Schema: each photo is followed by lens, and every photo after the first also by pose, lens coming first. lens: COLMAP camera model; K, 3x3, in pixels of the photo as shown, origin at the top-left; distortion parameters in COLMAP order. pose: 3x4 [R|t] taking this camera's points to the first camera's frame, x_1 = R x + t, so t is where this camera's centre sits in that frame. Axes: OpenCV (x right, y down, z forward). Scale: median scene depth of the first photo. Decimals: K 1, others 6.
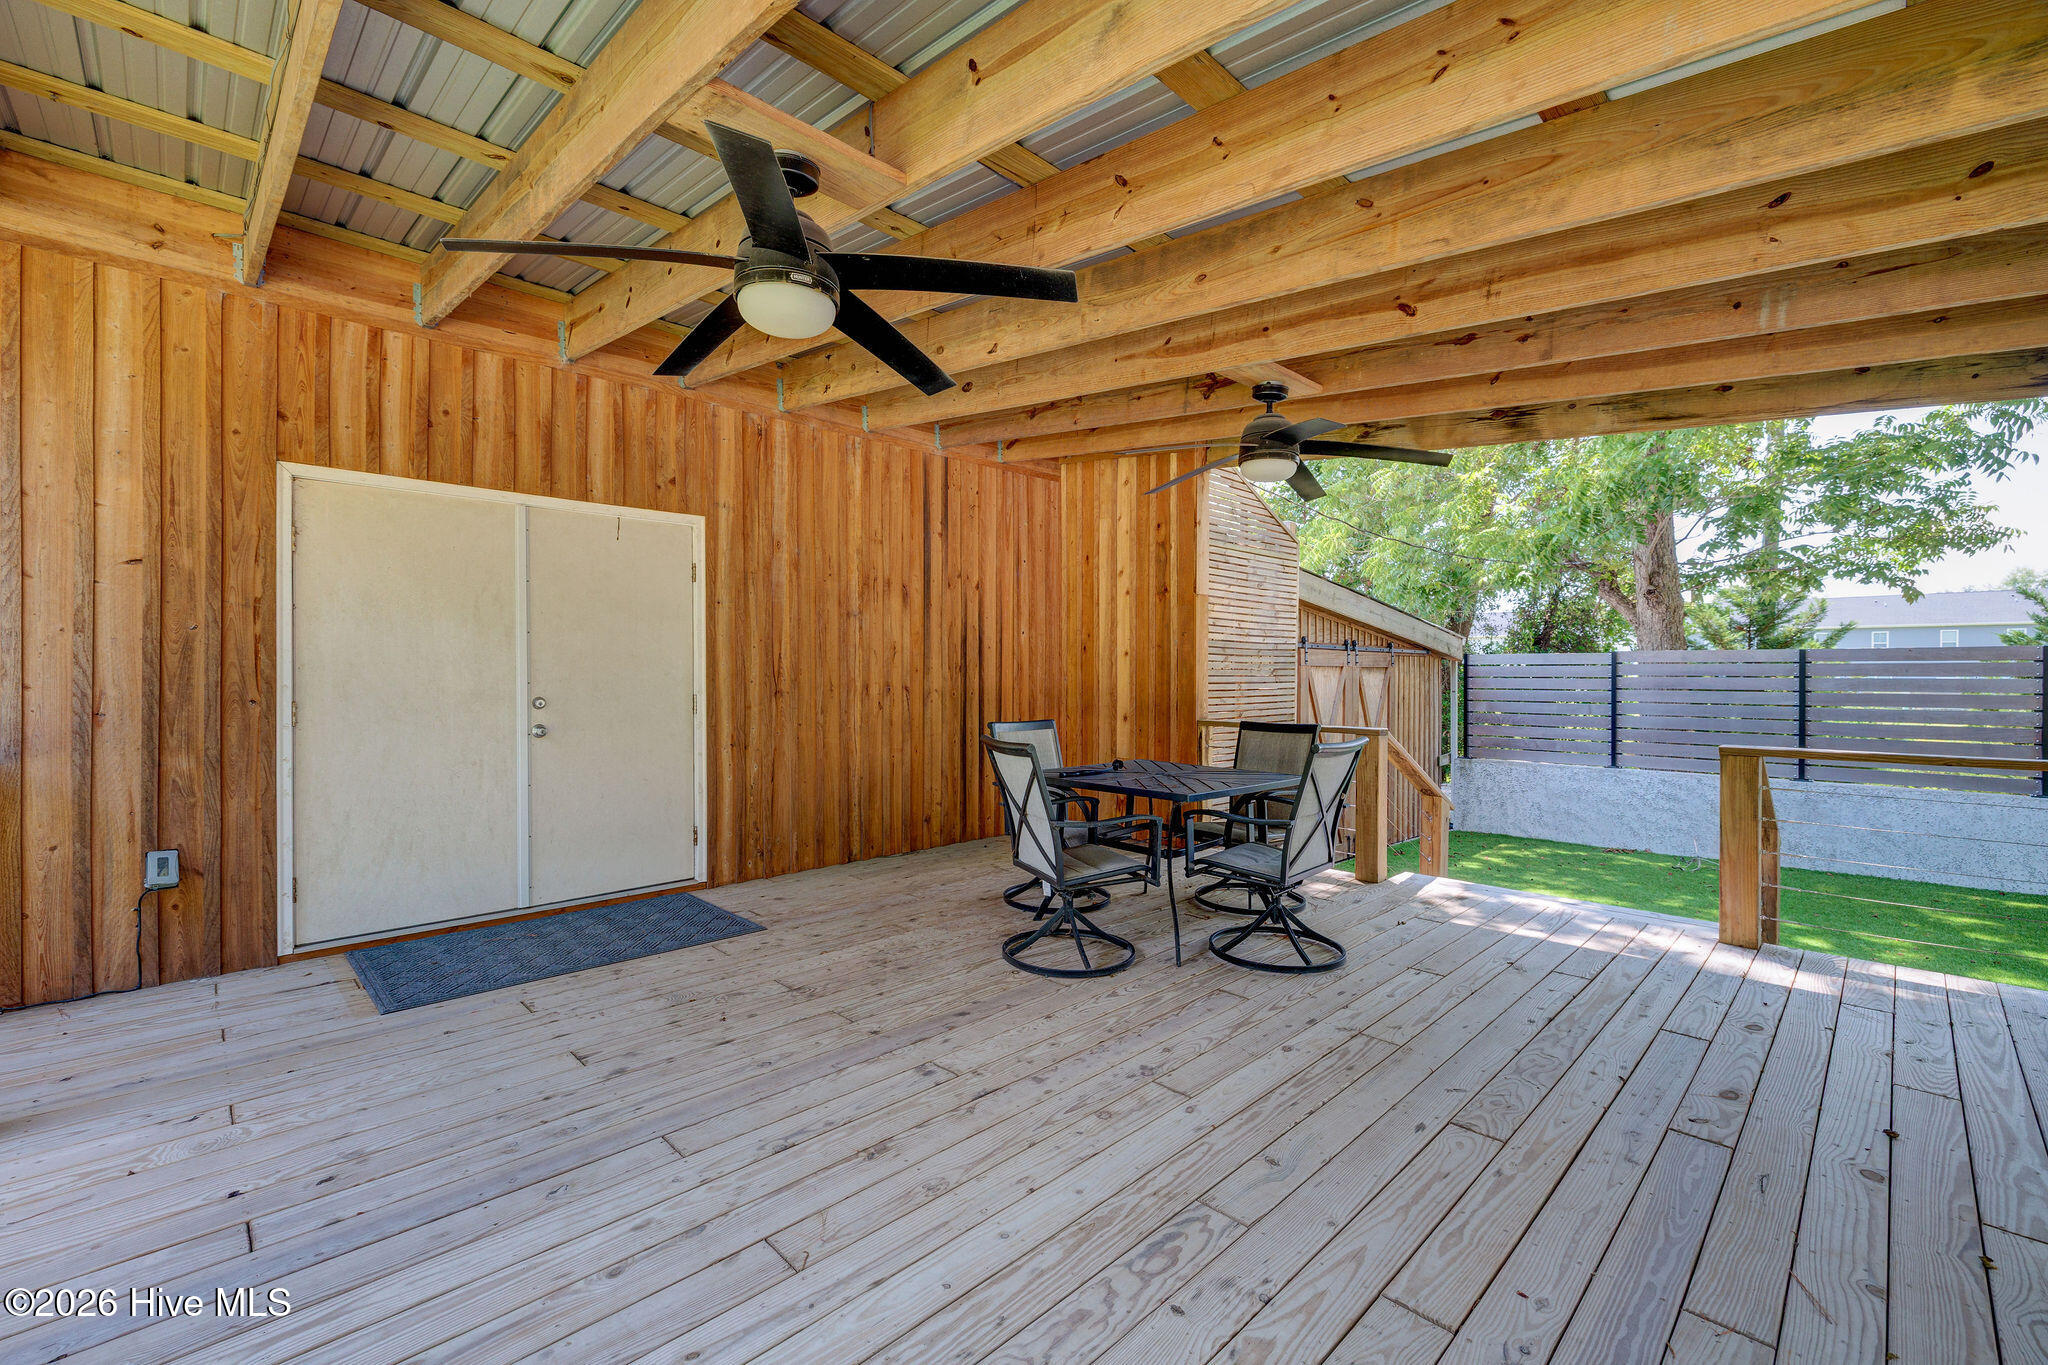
lens RADIAL K [[867.6, 0, 1018.8], [0, 867.6, 676.2], [0, 0, 1]] dist [-0.002319, 0.000050]
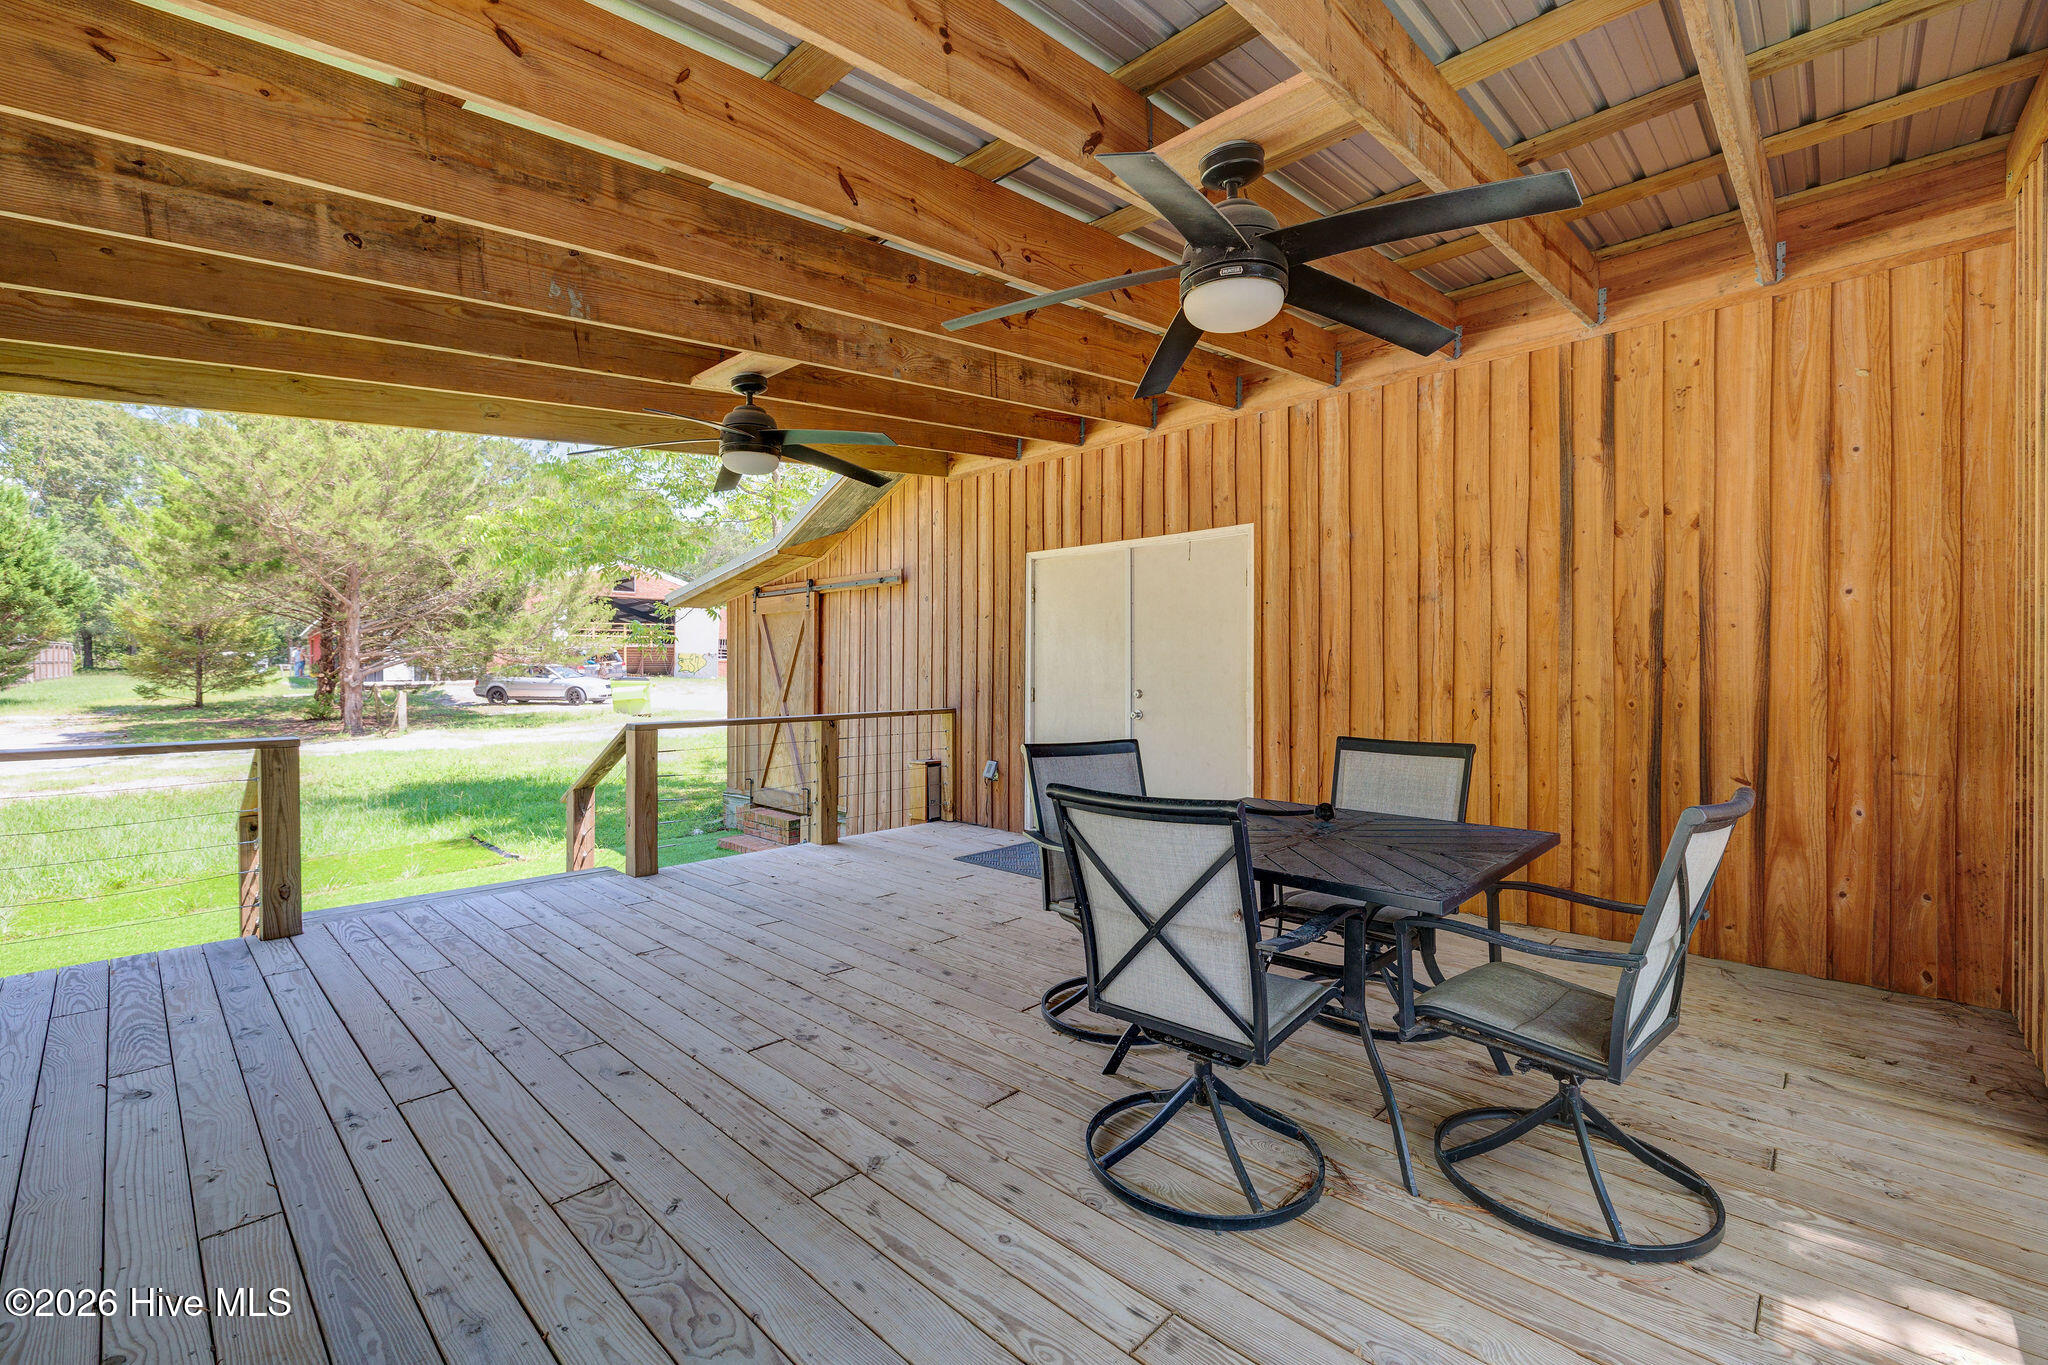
lens RADIAL K [[867.6, 0, 1018.9], [0, 867.6, 676.3], [0, 0, 1]] dist [-0.002319, 0.000050]
pose [[0.027055, 0.004102, -0.999626, 1.097704], [-0.005378, 0.999978, 0.003958, -0.000250], [0.999619, 0.005269, 0.027077, 1.098122]]
